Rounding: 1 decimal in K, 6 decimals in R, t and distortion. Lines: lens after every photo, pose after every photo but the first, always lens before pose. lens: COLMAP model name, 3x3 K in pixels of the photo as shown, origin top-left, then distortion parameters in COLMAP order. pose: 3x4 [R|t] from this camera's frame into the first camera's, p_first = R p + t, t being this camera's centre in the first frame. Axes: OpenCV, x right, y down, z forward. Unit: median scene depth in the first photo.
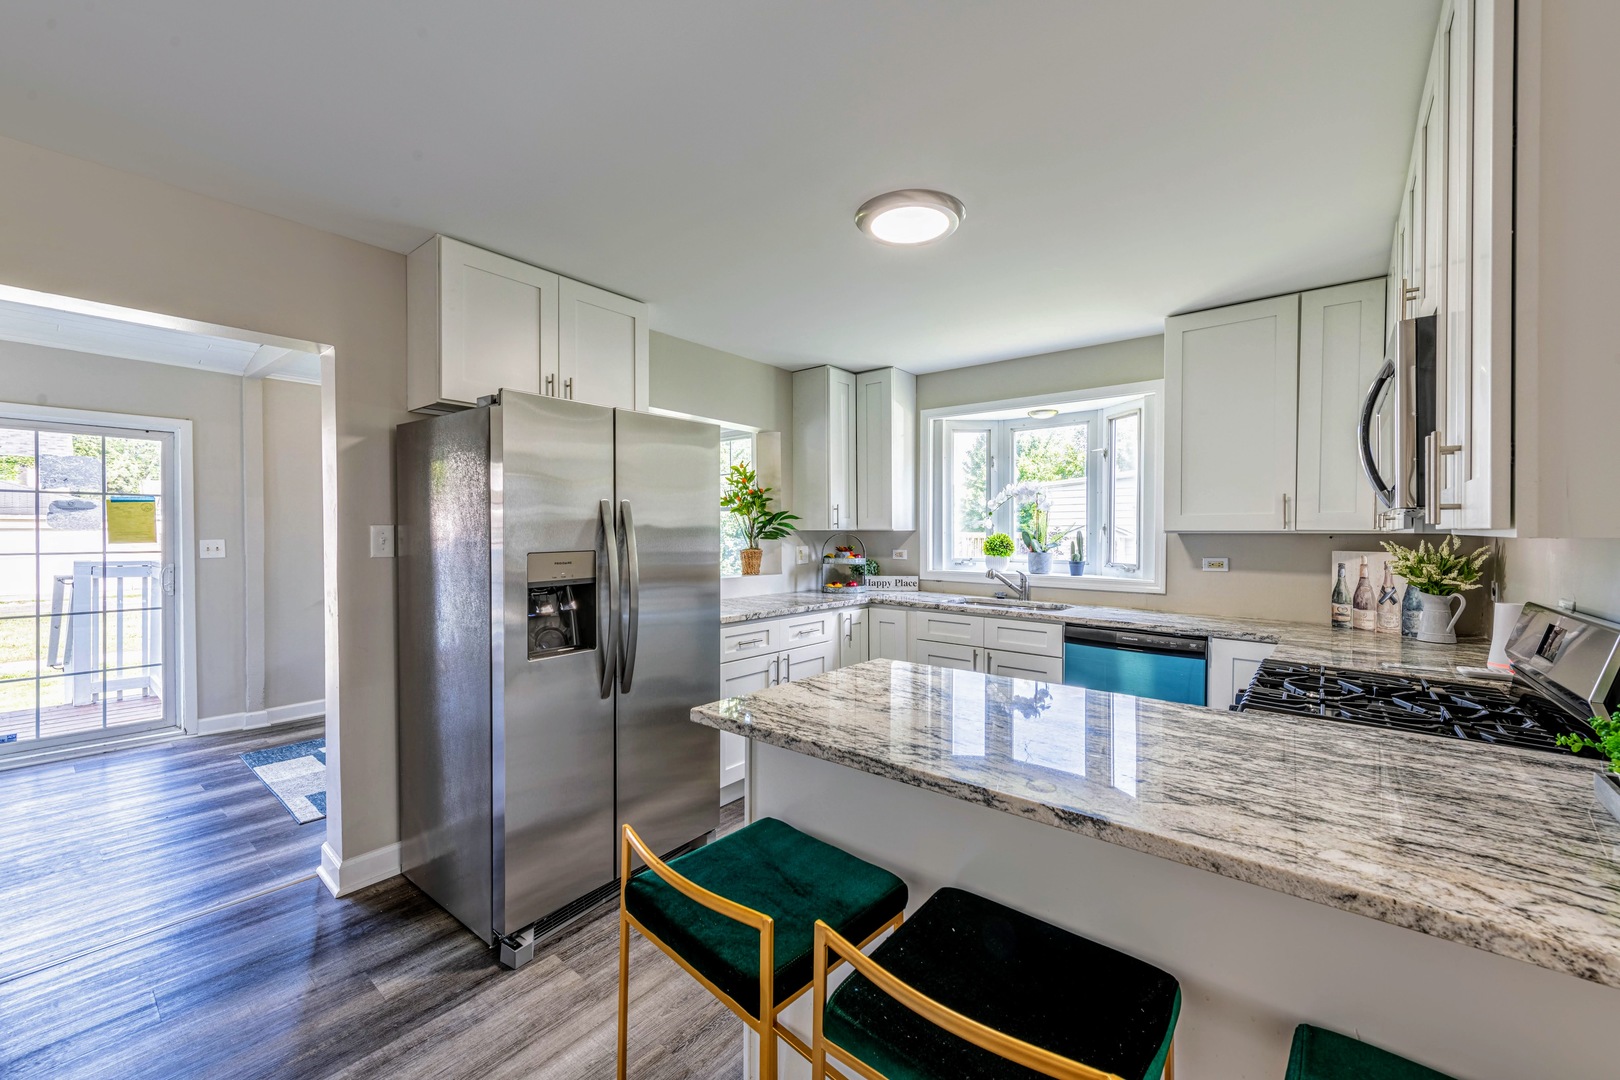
lens RADIAL K [[622.1, 0, 815.6], [0, 622.1, 541.1], [0, 0, 1]] dist [0.011097, -0.002569]
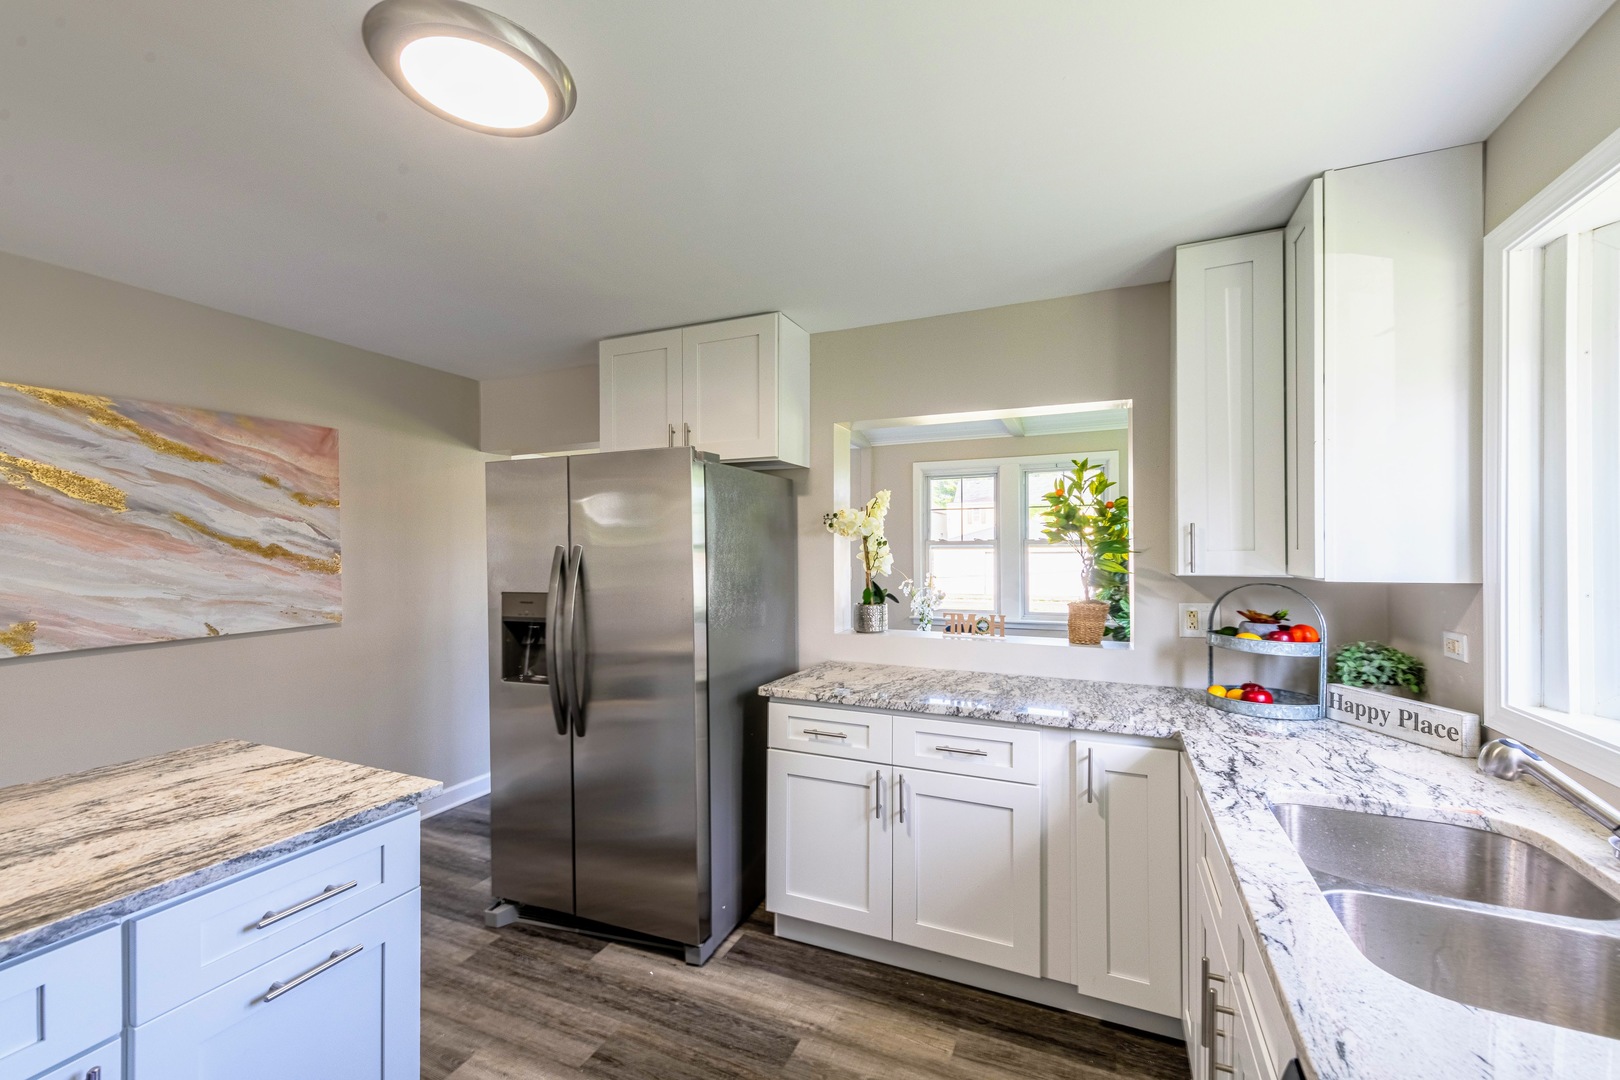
lens RADIAL K [[622.1, 0, 844.7], [0, 622.1, 549.3], [0, 0, 1]] dist [0.011097, -0.002569]
pose [[0.278229, -0.010787, -0.960454, 0.616289], [-0.010802, 0.999839, -0.014359, -0.040253], [0.960454, 0.014370, 0.278068, 0.868303]]
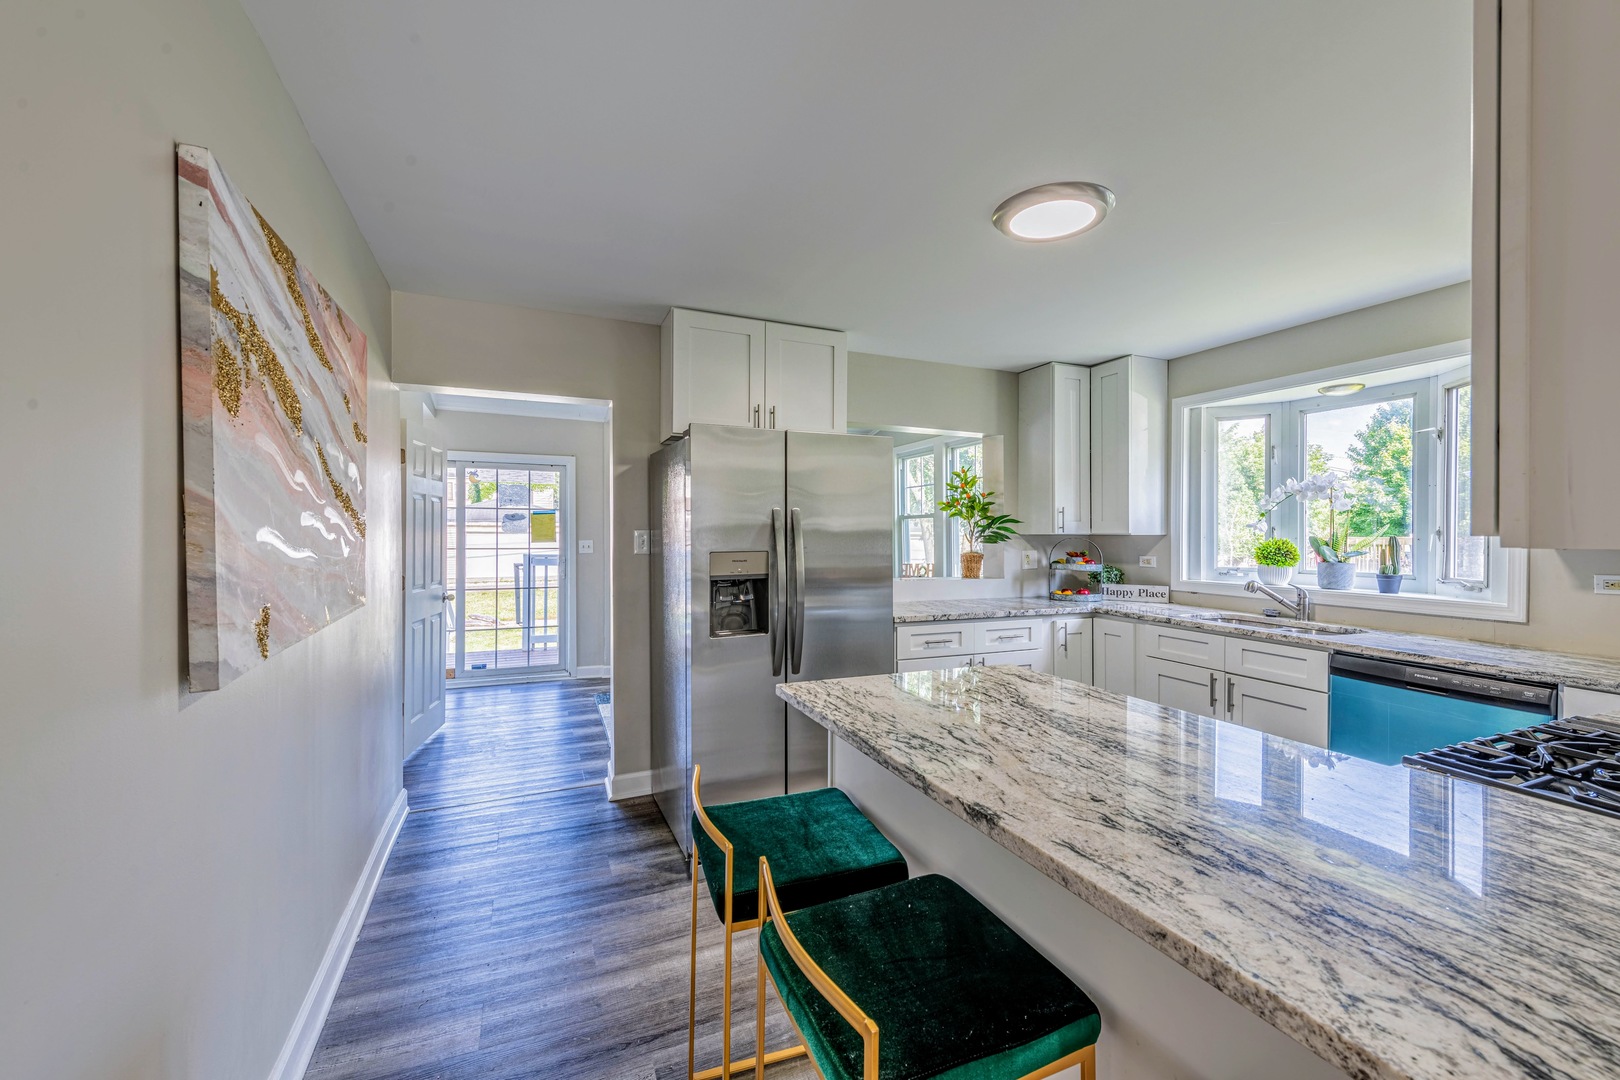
lens RADIAL K [[622.1, 0, 836.0], [0, 622.1, 542.4], [0, 0, 1]] dist [0.011097, -0.002569]
pose [[0.897827, 0.007753, -0.440279, 0.205963], [-0.009498, 0.999953, -0.001760, -0.000409], [0.440245, 0.005762, 0.897859, -0.009000]]
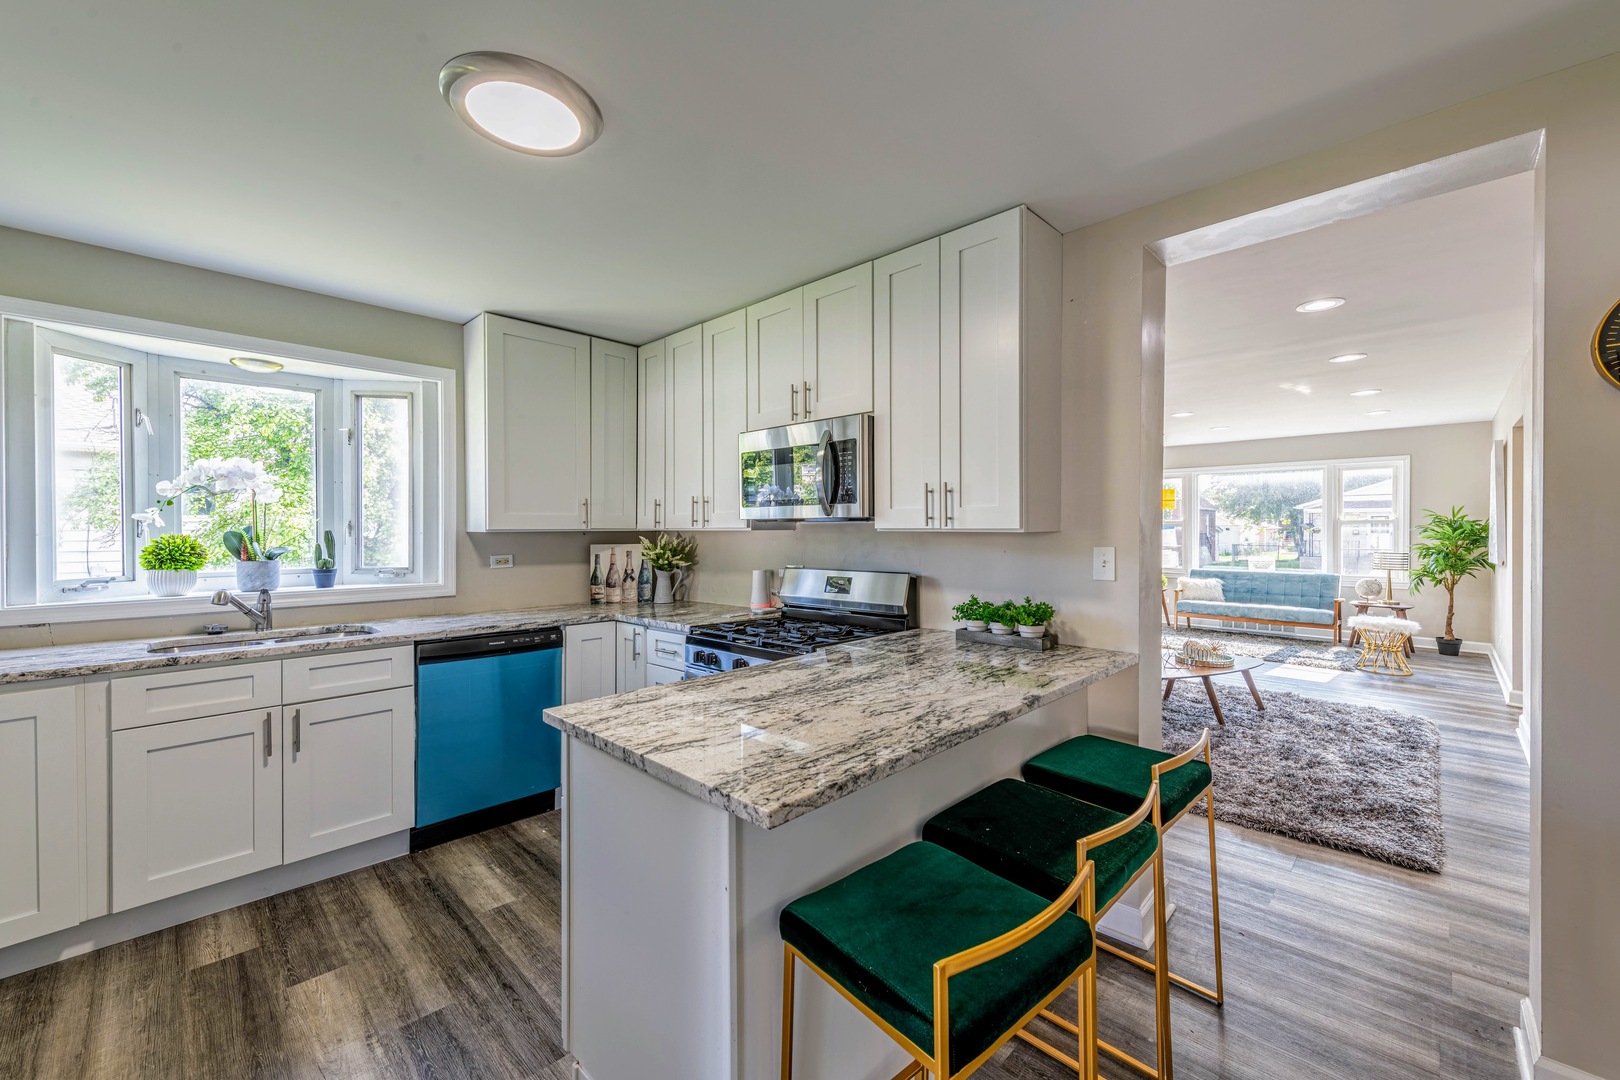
lens RADIAL K [[622.1, 0, 819.2], [0, 622.1, 532.6], [0, 0, 1]] dist [0.011097, -0.002569]
pose [[0.117379, -0.010106, 0.993036, -0.404178], [0.019735, 0.999774, 0.007842, -0.010072], [-0.992891, 0.018677, 0.117552, 0.424584]]
